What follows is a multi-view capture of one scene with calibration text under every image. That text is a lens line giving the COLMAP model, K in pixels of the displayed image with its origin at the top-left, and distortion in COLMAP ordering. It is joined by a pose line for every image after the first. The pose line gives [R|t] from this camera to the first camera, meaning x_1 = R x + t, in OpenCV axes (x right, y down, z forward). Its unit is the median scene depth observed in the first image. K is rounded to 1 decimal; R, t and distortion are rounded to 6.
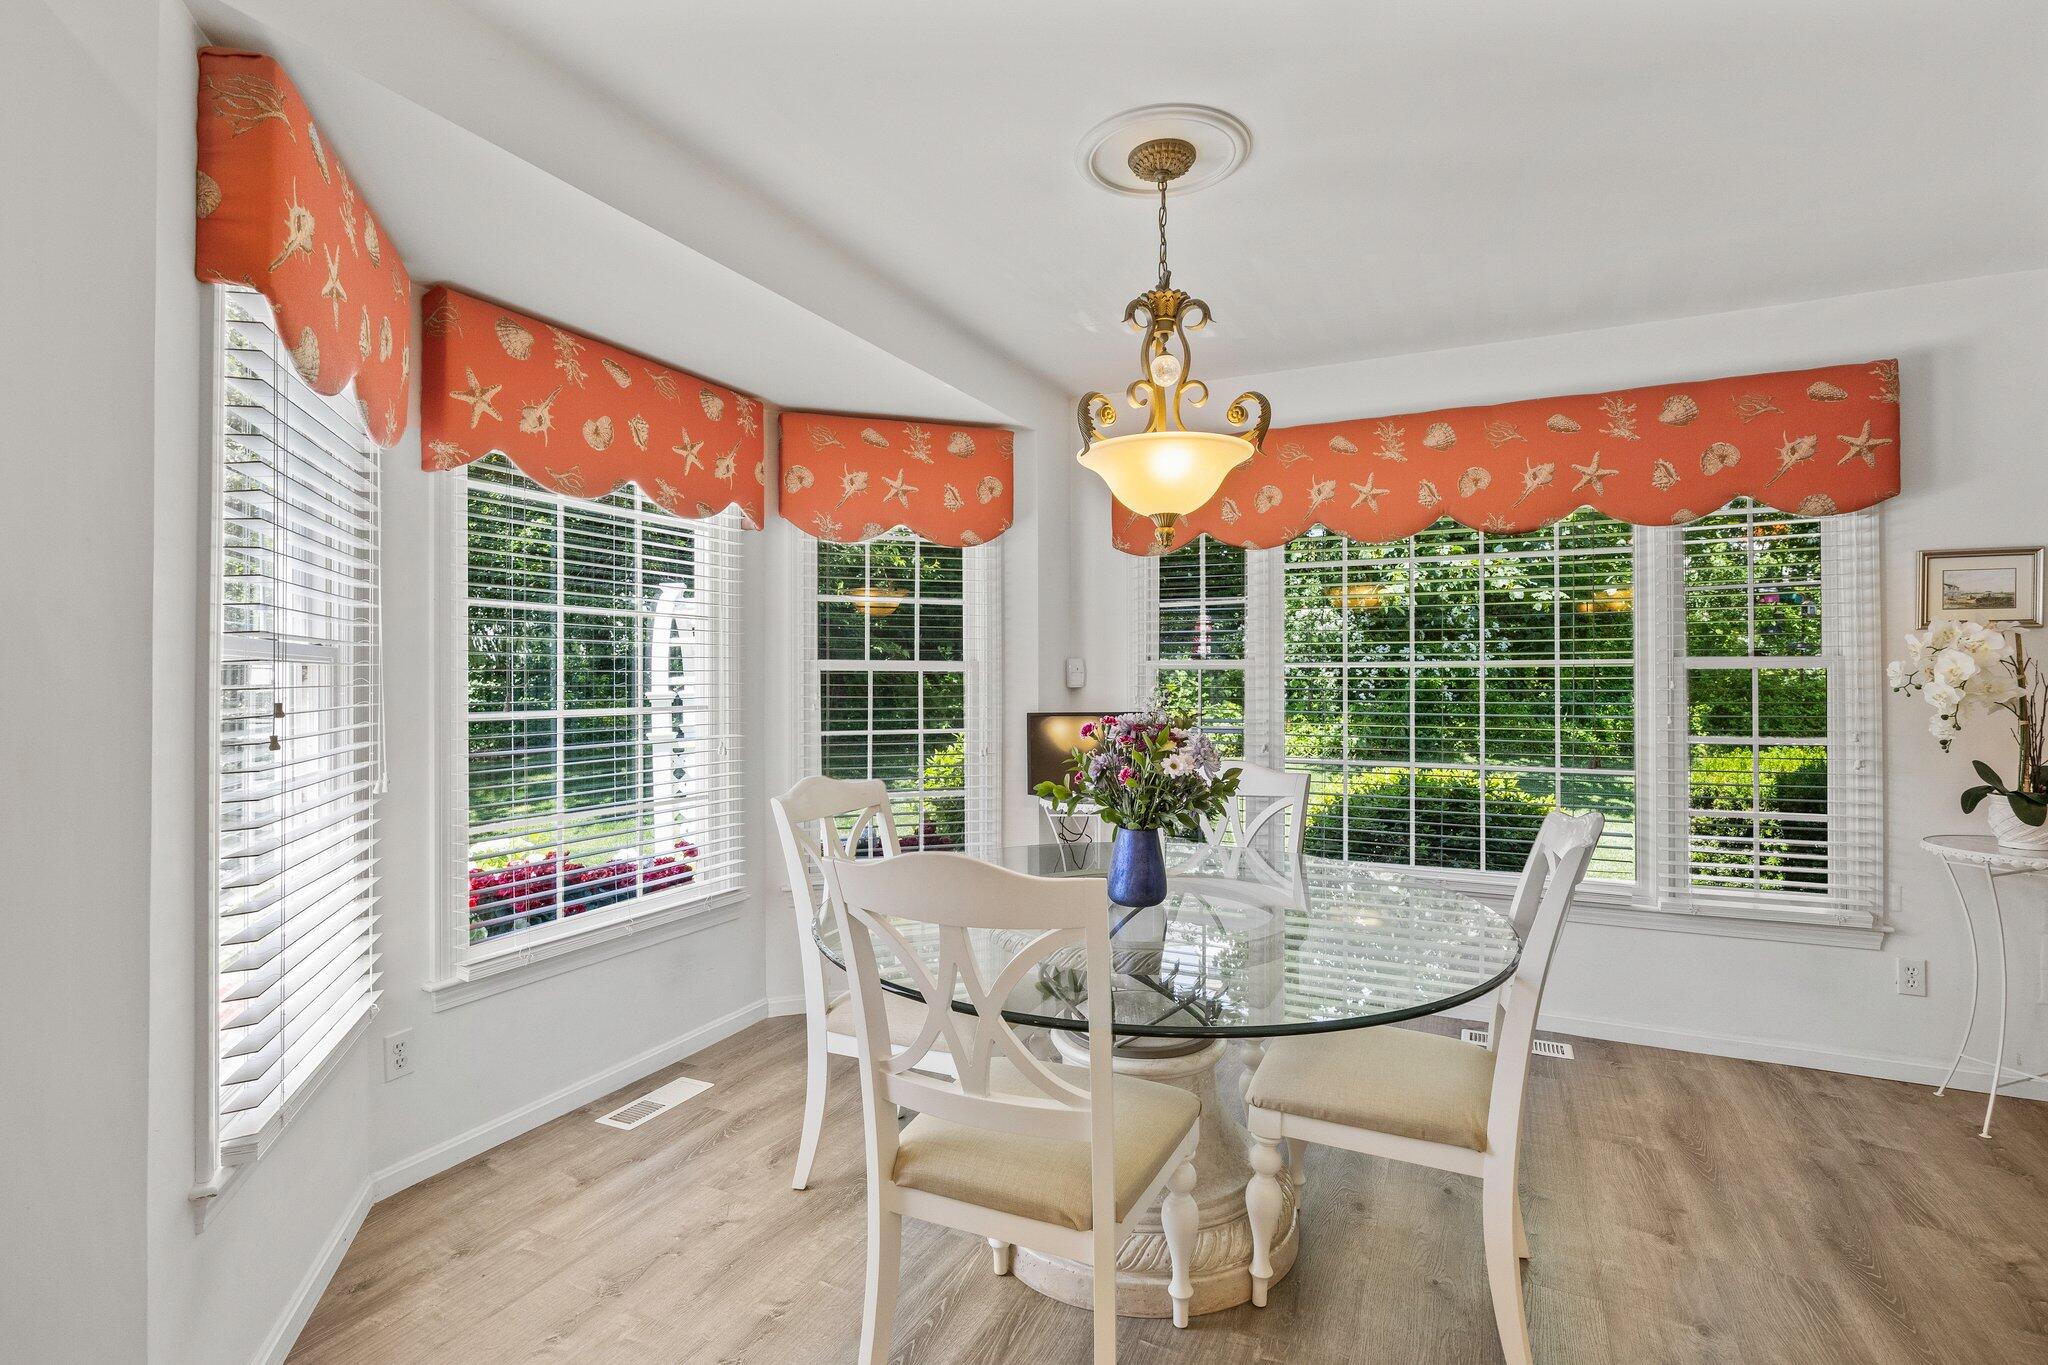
lens RADIAL K [[976.2, 0, 1013.2], [0, 976.2, 672.9], [0, 0, 1]] dist [-0.012299, 0.001743]
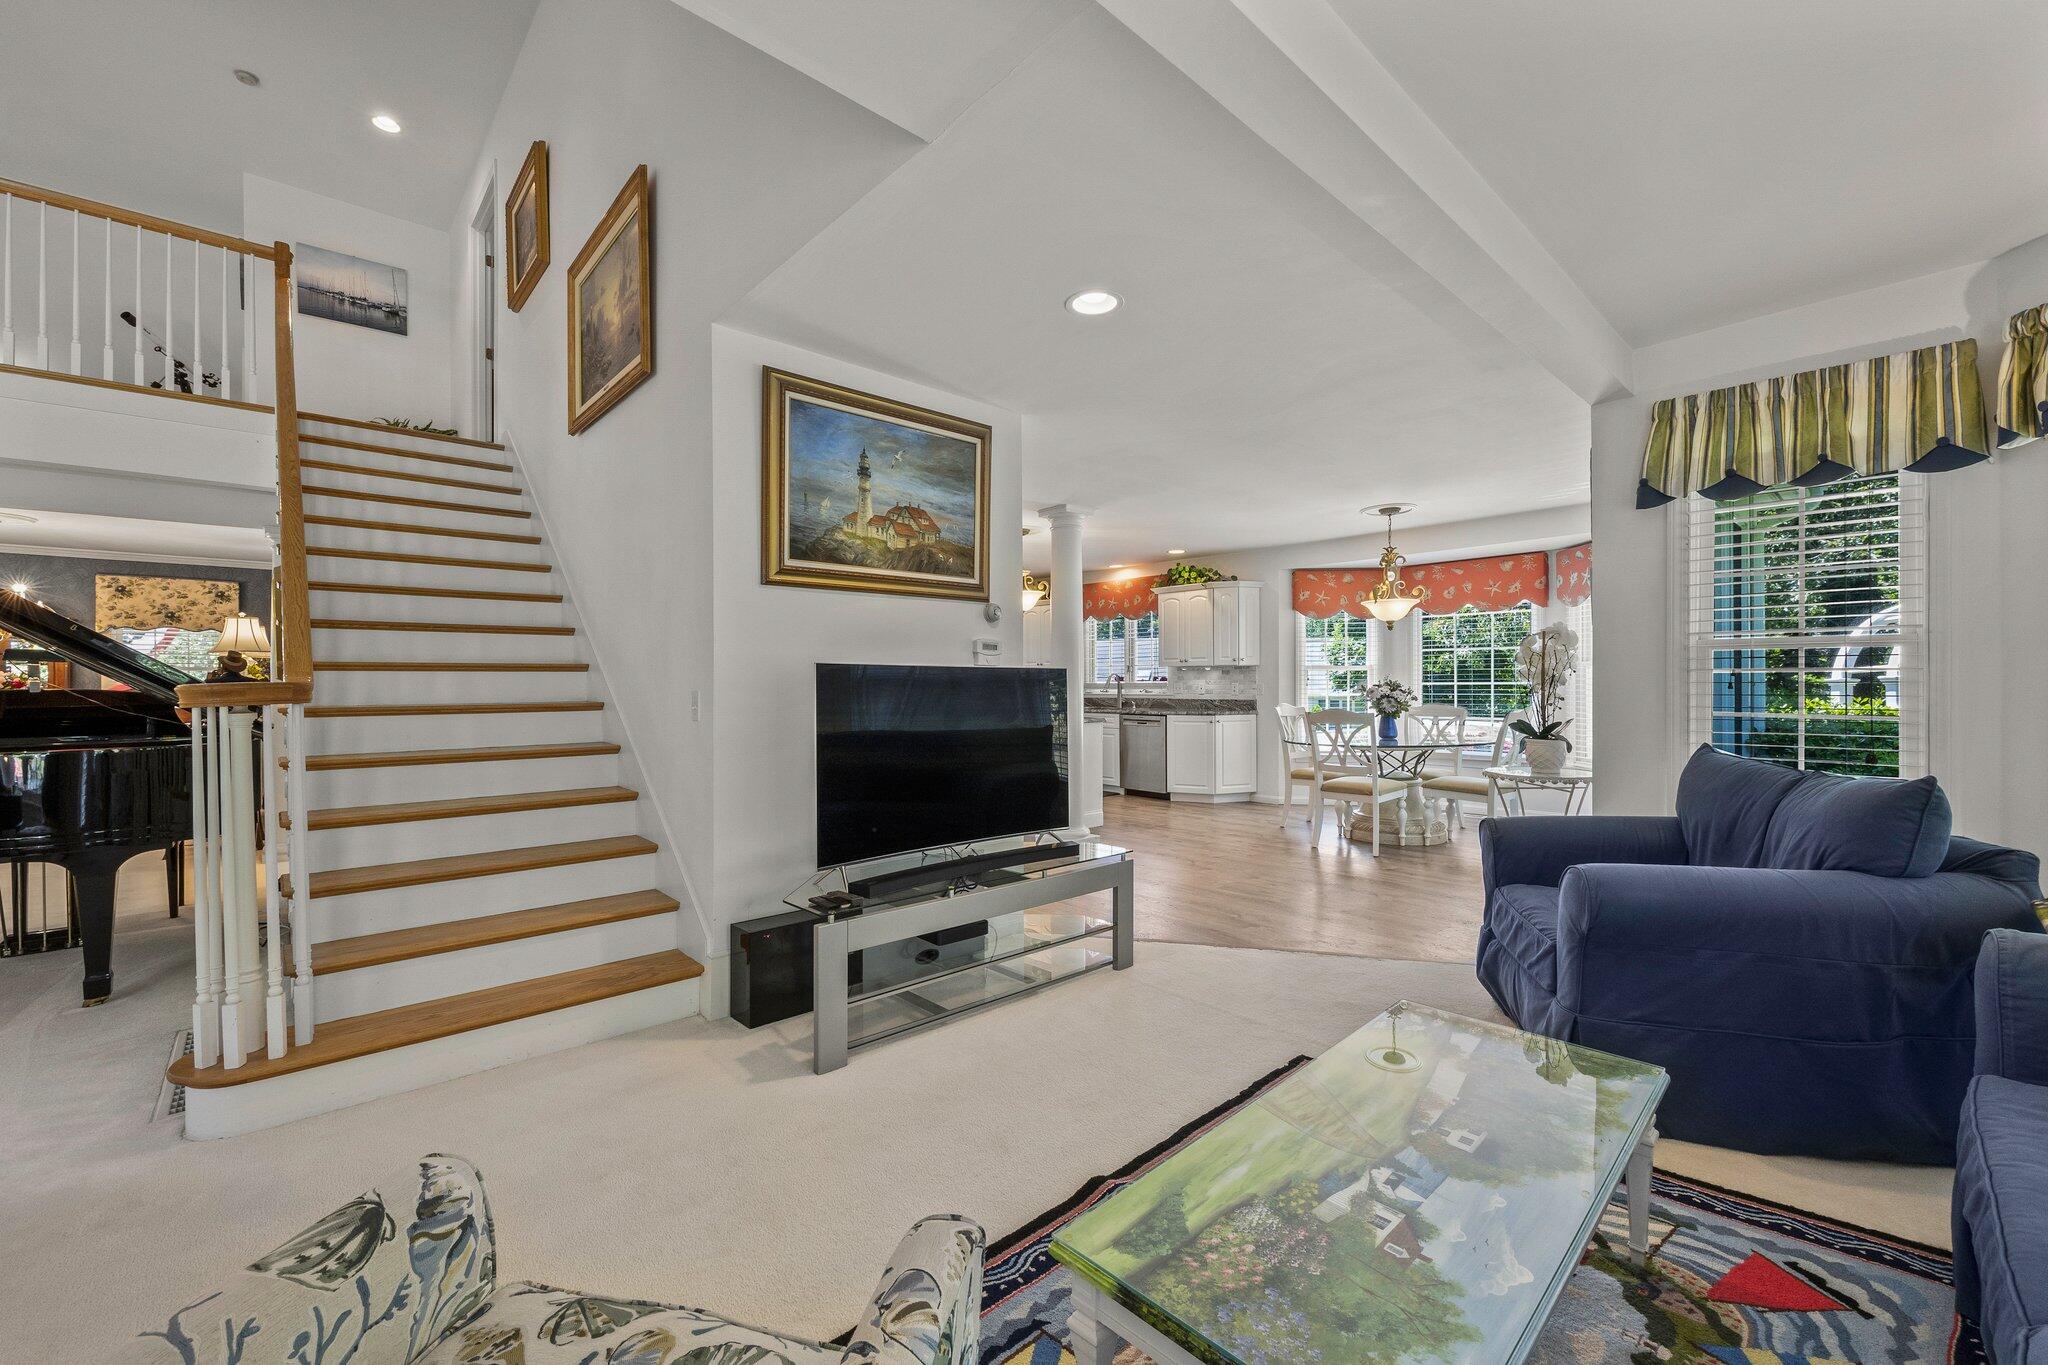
lens RADIAL K [[843.9, 0, 1016.2], [0, 843.9, 685.5], [0, 0, 1]] dist [0.009929, -0.000612]
pose [[-0.361788, 0.008673, -0.932220, 2.243108], [0.013070, 0.999906, 0.004230, 0.018701], [0.932169, -0.010654, -0.361867, 0.587220]]
